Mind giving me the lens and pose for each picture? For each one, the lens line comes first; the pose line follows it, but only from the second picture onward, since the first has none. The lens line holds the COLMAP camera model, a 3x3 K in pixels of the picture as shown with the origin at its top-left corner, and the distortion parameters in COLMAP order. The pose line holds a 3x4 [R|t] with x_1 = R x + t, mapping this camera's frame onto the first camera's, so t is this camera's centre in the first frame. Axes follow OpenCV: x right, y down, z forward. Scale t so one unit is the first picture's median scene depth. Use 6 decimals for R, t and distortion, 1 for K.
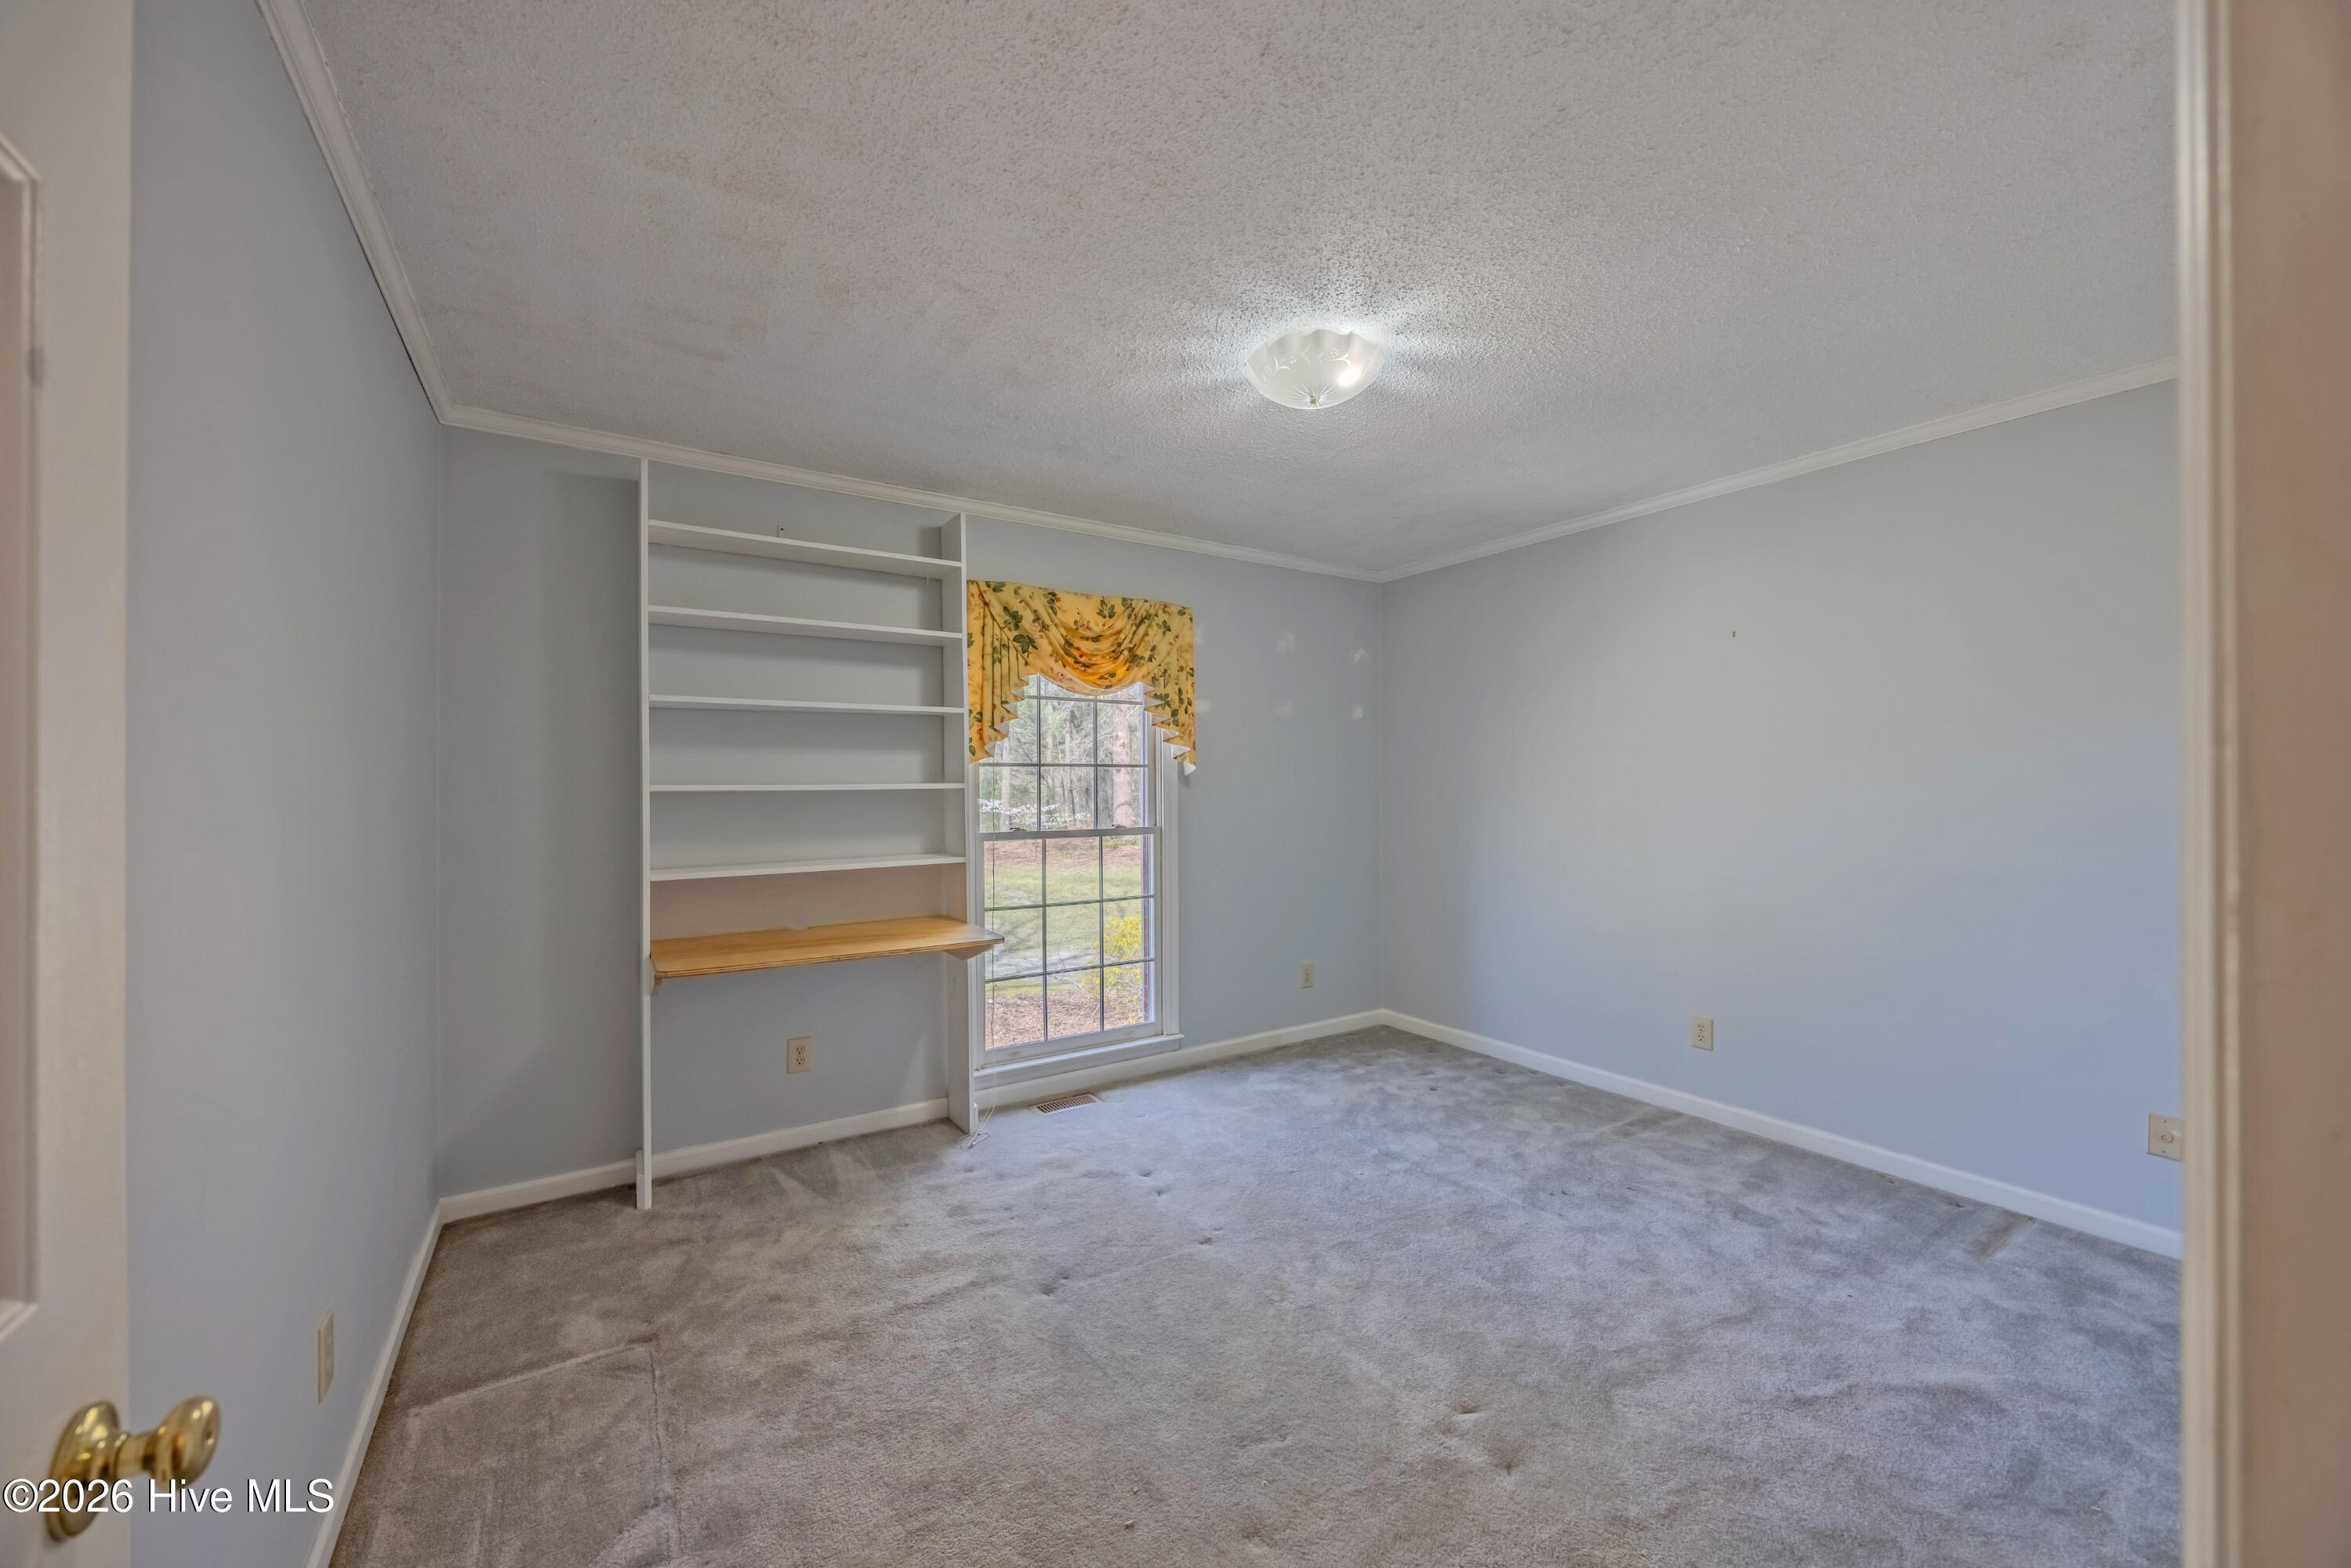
lens RADIAL K [[893.3, 0, 1182.5], [0, 893.3, 785.2], [0, 0, 1]] dist [-0.000243, 0.000209]
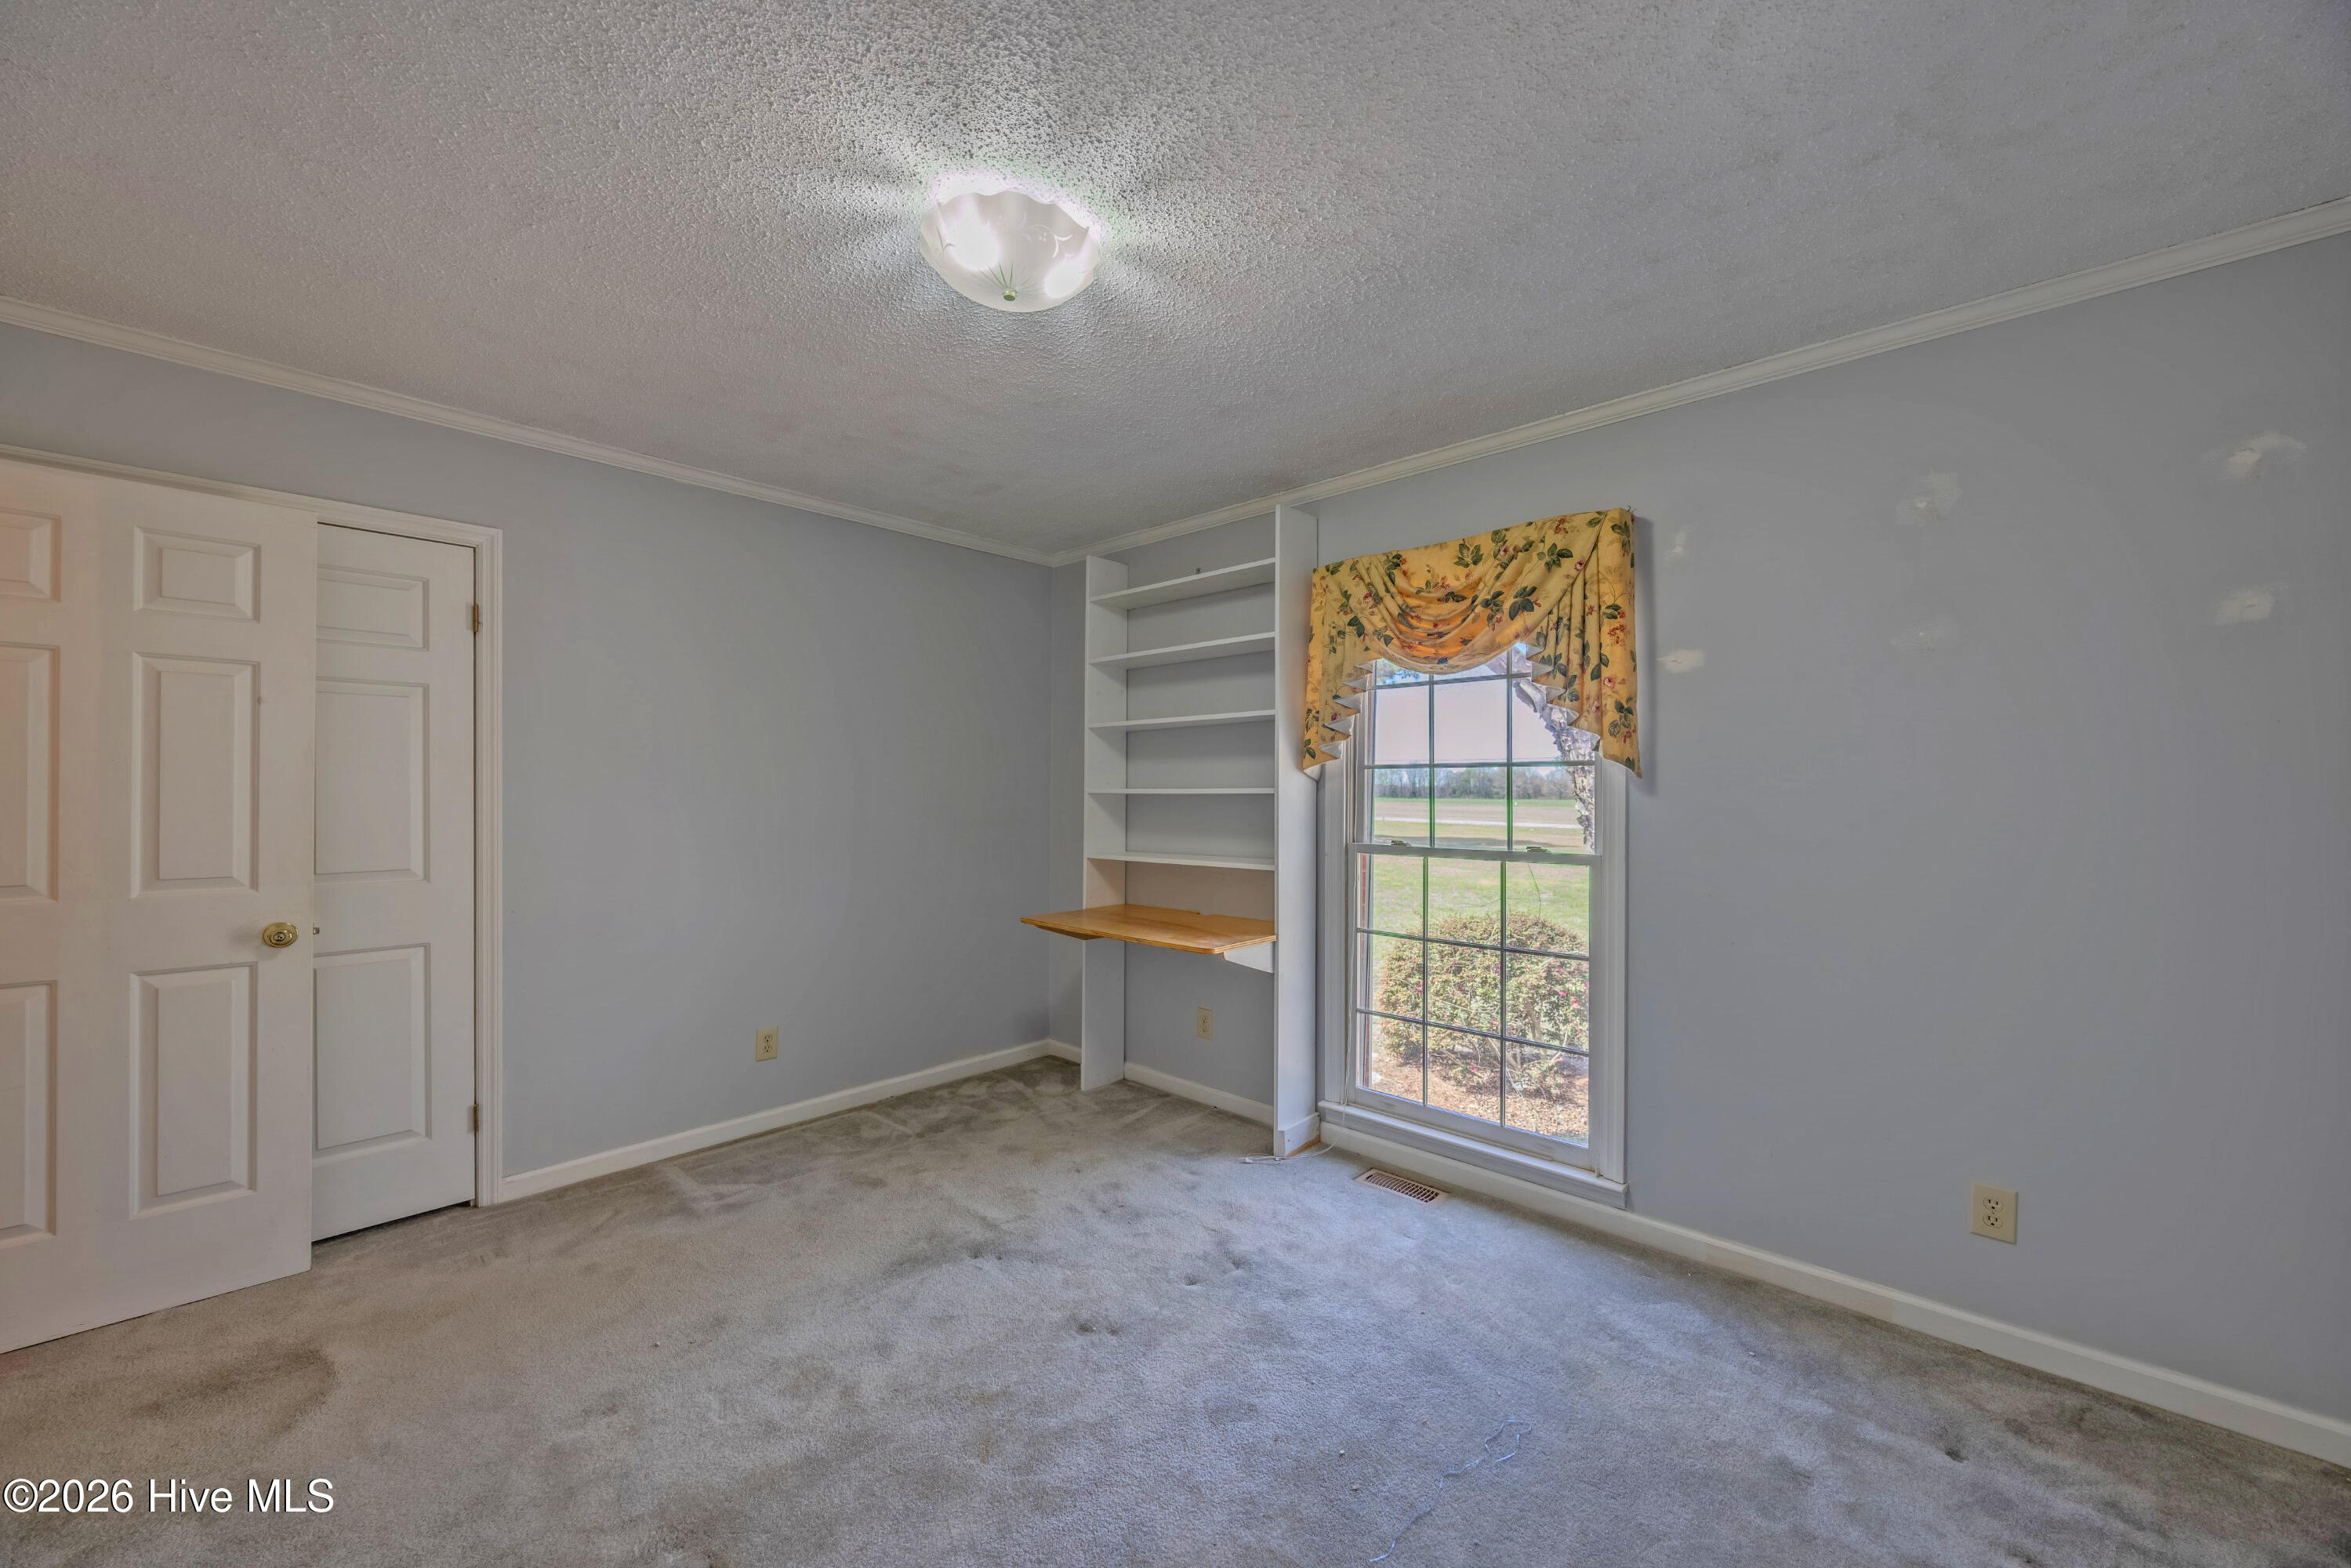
lens RADIAL K [[893.3, 0, 1189.0], [0, 893.3, 794.0], [0, 0, 1]] dist [-0.000243, 0.000209]
pose [[0.243170, 0.006983, -0.969959, 0.592492], [-0.005689, 0.999967, 0.005773, -0.000631], [0.969967, 0.004114, 0.243202, 0.606302]]
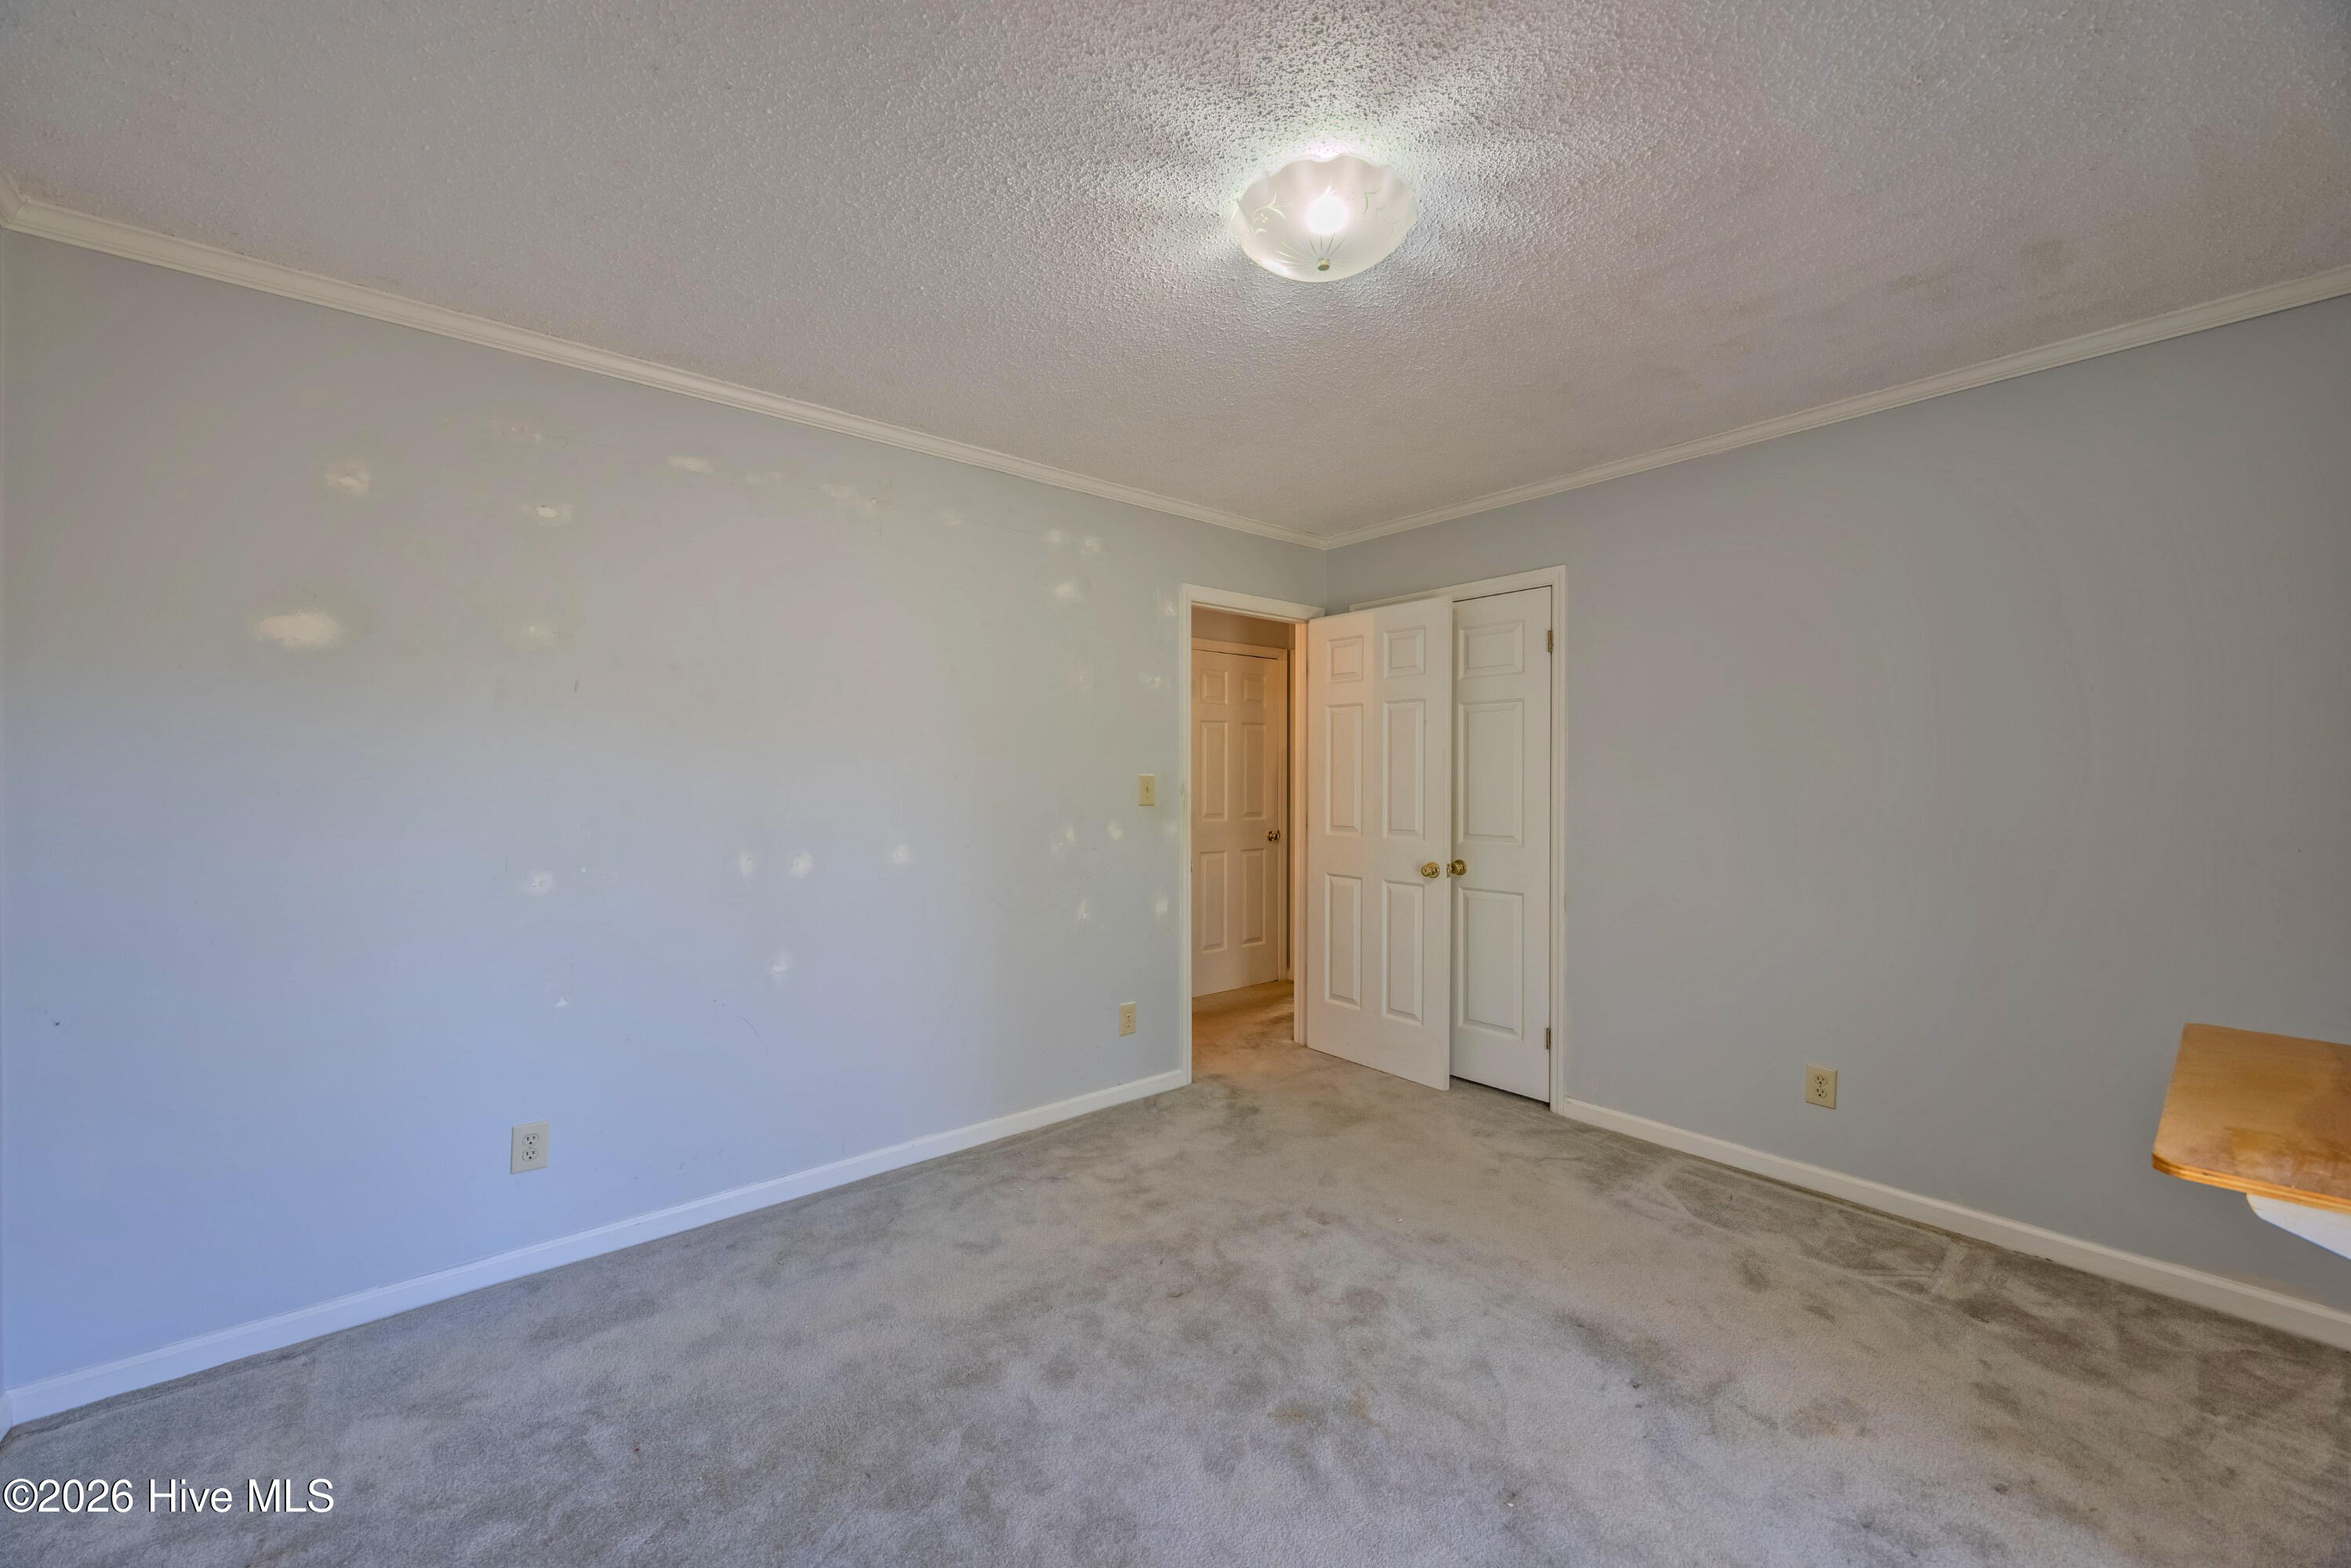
lens RADIAL K [[893.1, 0, 1176.9], [0, 893.1, 781.3], [0, 0, 1]] dist [-0.000243, 0.000209]
pose [[-0.993058, 0.002848, -0.117594, 0.228938], [0.002284, 0.999985, 0.004933, 0.001474], [0.117606, 0.004630, -0.993050, 1.088723]]
